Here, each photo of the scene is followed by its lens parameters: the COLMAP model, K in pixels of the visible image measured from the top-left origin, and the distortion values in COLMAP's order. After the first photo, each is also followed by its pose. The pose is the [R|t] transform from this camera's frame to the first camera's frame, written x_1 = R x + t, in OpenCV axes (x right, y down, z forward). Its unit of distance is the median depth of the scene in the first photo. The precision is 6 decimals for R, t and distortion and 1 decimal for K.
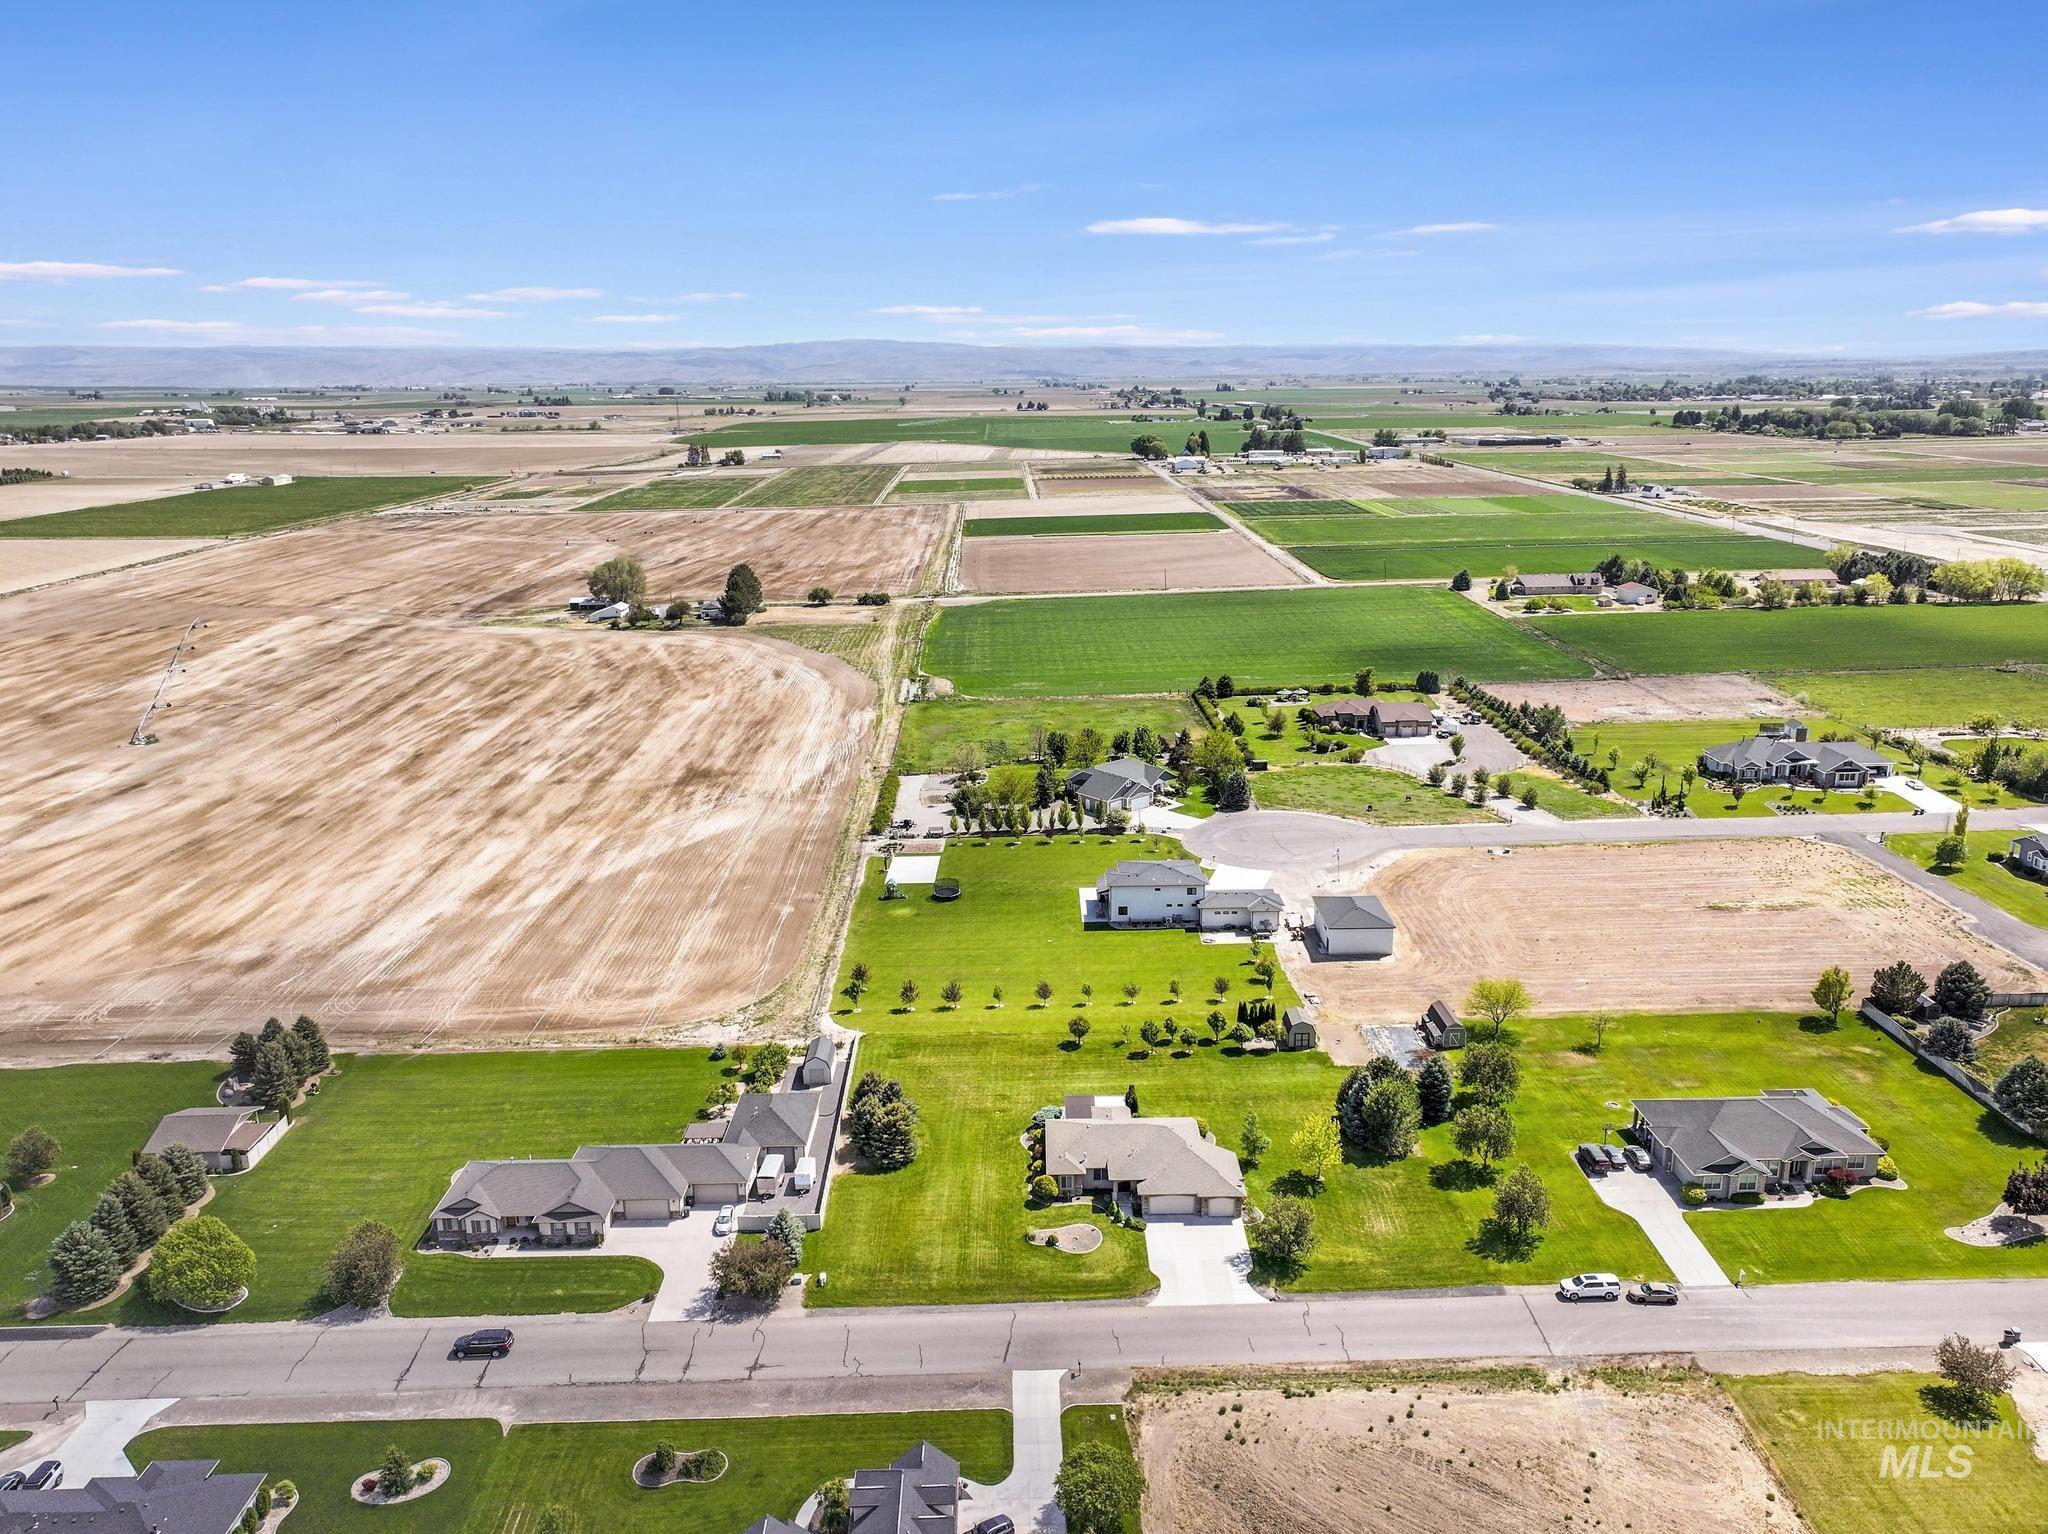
lens RADIAL K [[1451.3, 0, 1037.6], [0, 1451.3, 764.1], [0, 0, 1]] dist [0.002705, -0.002708]
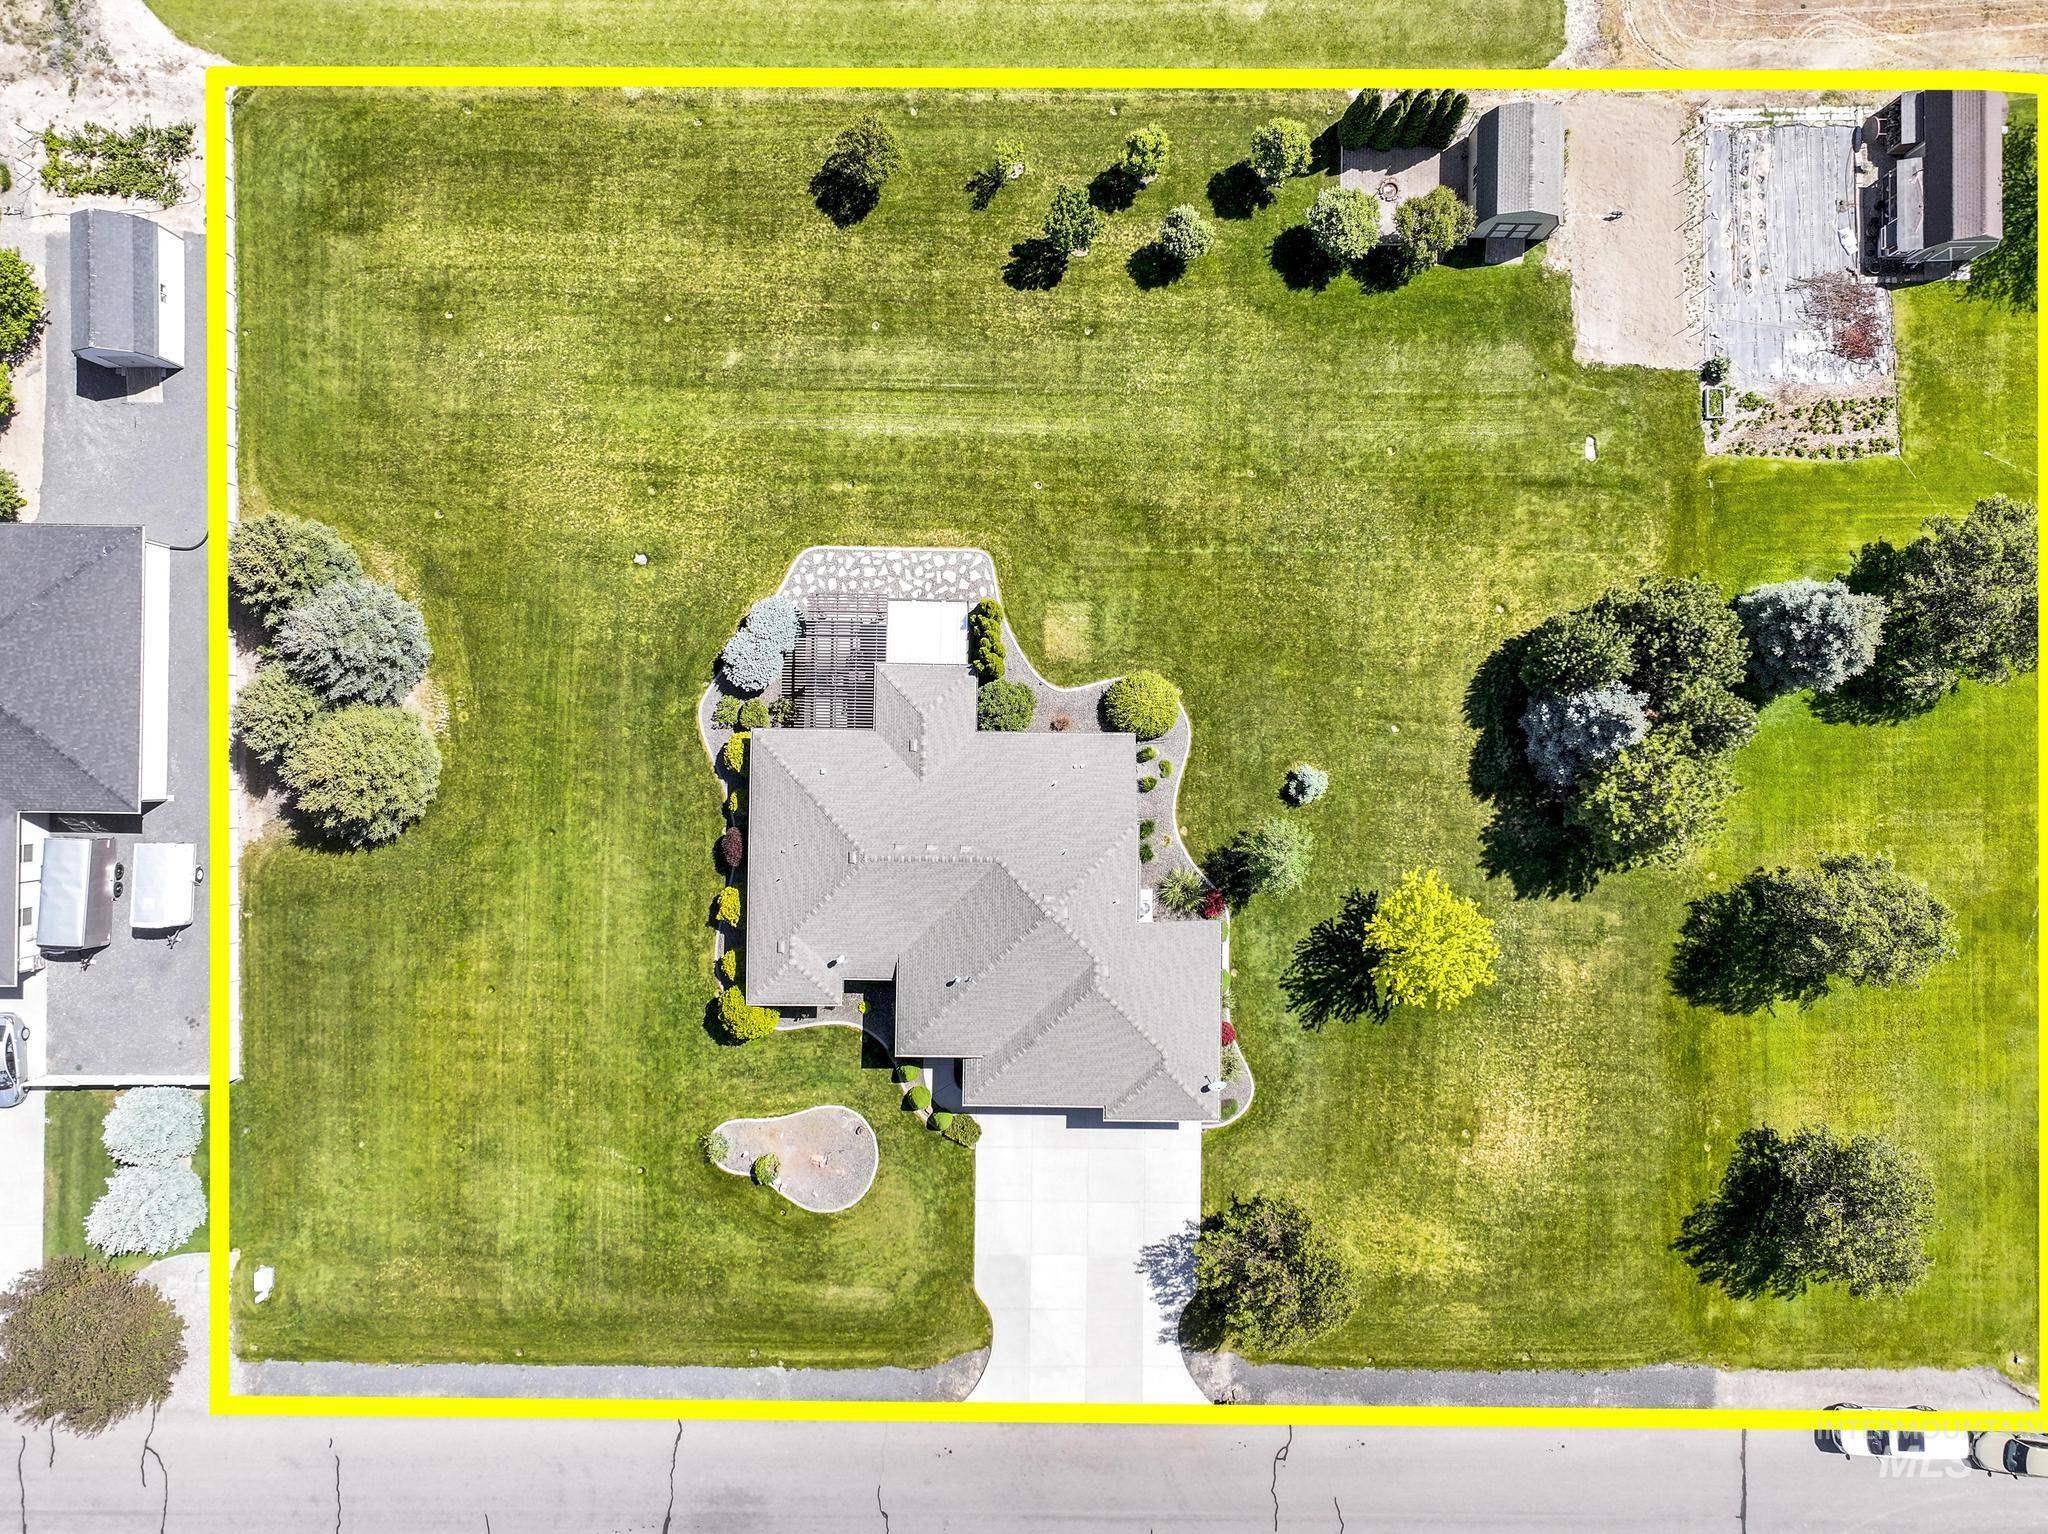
lens RADIAL K [[1426.5, 0, 1024.0], [0, 1426.5, 767.0], [0, 0, 1]] dist [0.003218, 0.000669]
pose [[0.999637, 0.020289, 0.017721, 0.079070], [-0.022581, 0.272392, 0.961921, -0.126944], [0.014690, -0.961973, 0.272751, 0.997974]]
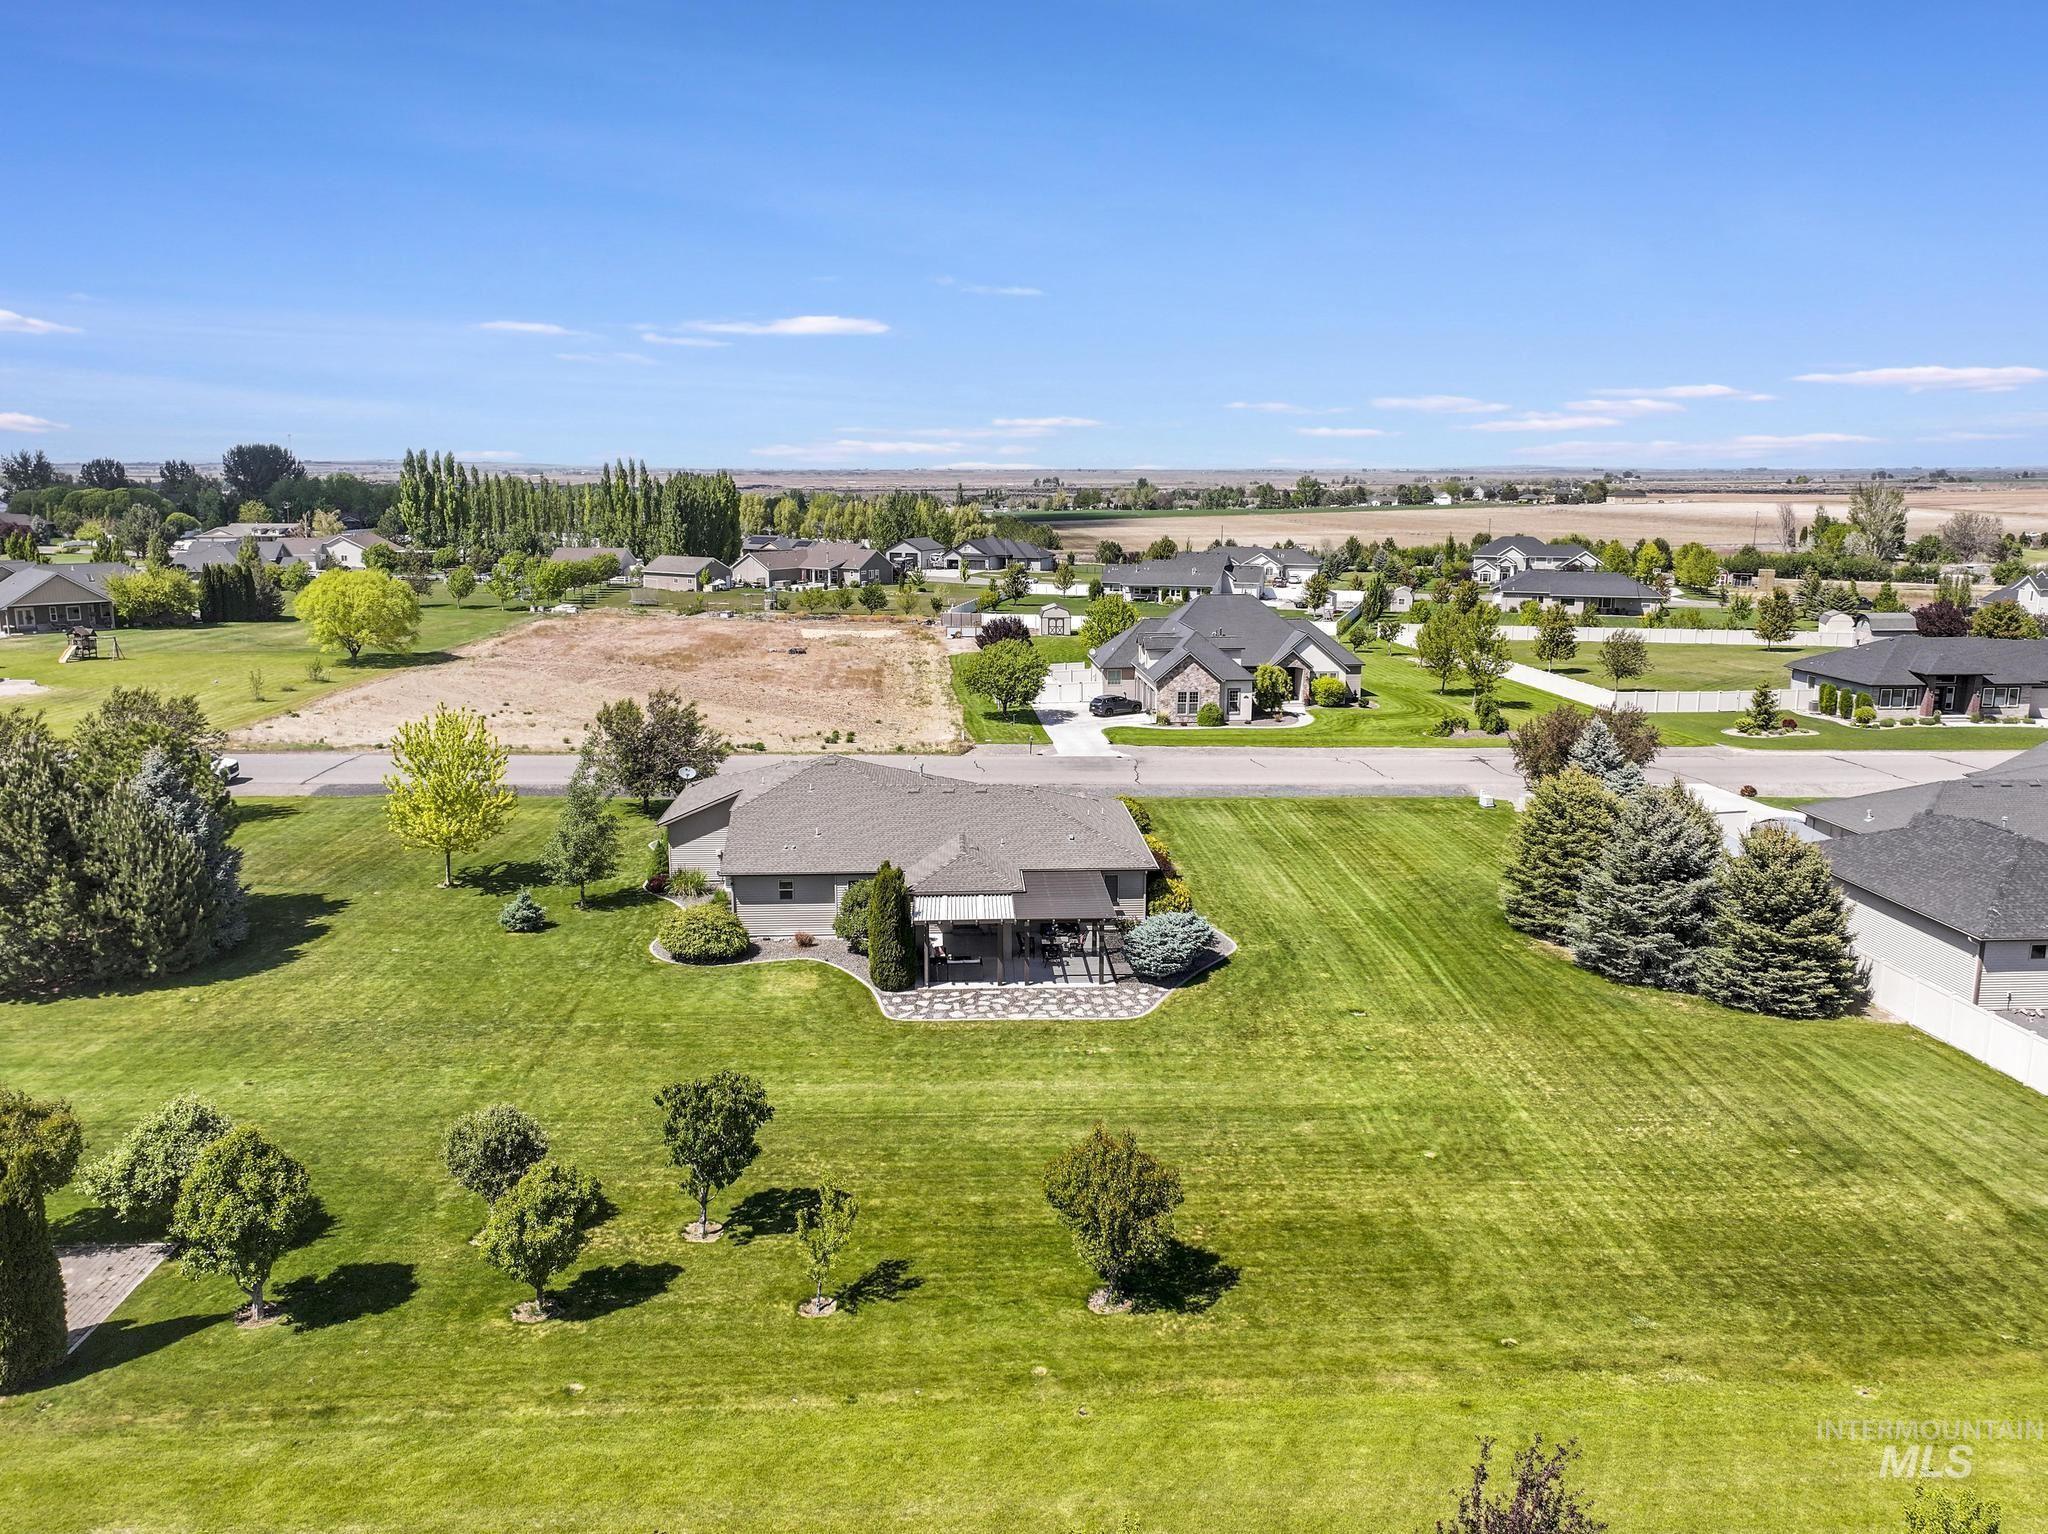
lens RADIAL K [[1489.0, 0, 1034.2], [0, 1489.0, 768.9], [0, 0, 1]] dist [0.006766, -0.002769]
pose [[-0.998567, 0.018988, -0.050036, 0.057701], [-0.004911, 0.898484, 0.438978, 0.081969], [0.053292, 0.438595, -0.897103, 1.457905]]
